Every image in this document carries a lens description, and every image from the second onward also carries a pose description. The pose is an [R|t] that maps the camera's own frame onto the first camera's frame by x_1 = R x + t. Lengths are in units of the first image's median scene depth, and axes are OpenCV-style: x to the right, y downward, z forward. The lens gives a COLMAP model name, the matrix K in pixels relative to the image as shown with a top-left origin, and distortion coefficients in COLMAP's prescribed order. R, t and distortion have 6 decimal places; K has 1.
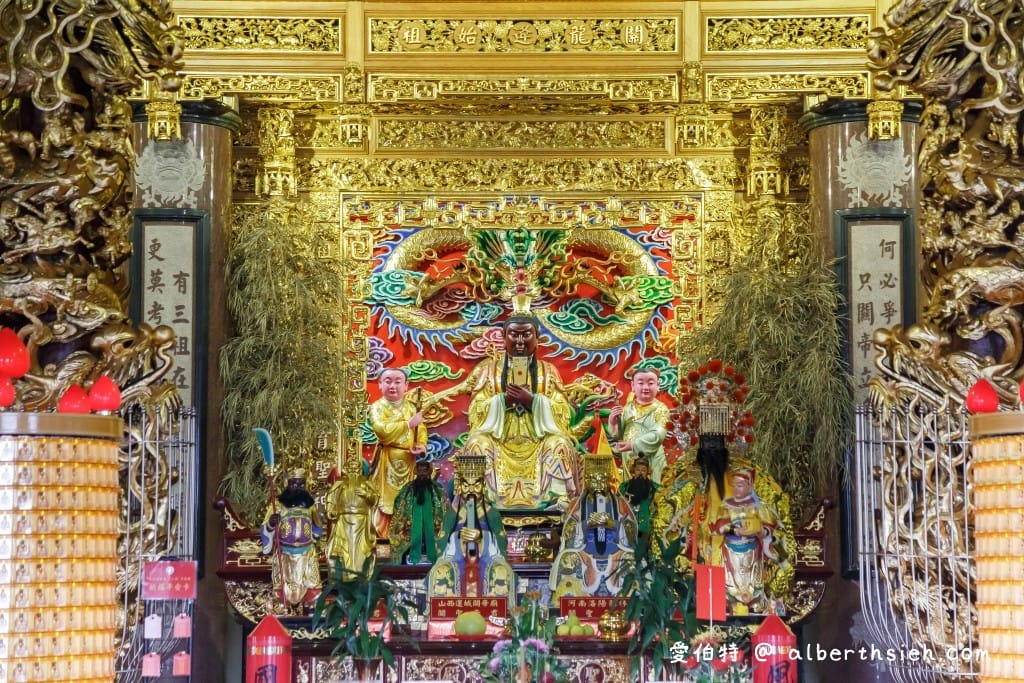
lens RADIAL K [[2591.2, 0, 512.0], [0, 2591.2, 341.5], [0, 0, 1]] dist [0.598016, 0.008236]
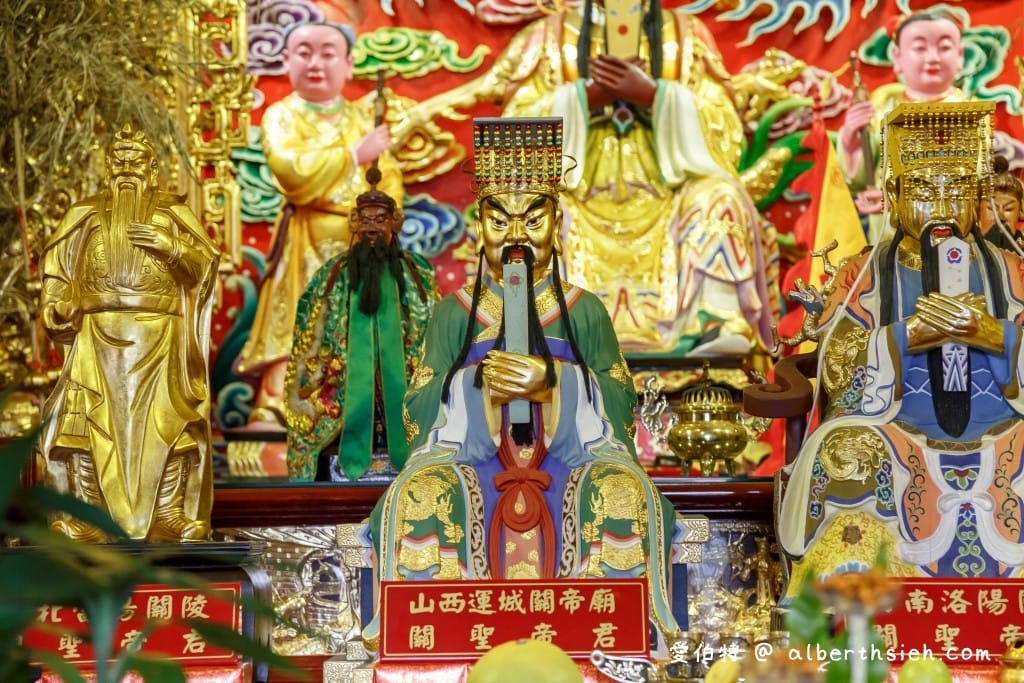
lens RADIAL K [[2738.5, 0, 512.0], [0, 2738.5, 341.5], [0, 0, 1]] dist [0.664401, 0.086361]
pose [[0.999883, -0.011783, -0.009707, -0.011723], [0.011991, 0.999692, 0.021710, 0.056042], [0.009449, -0.021824, 0.999717, 0.599982]]
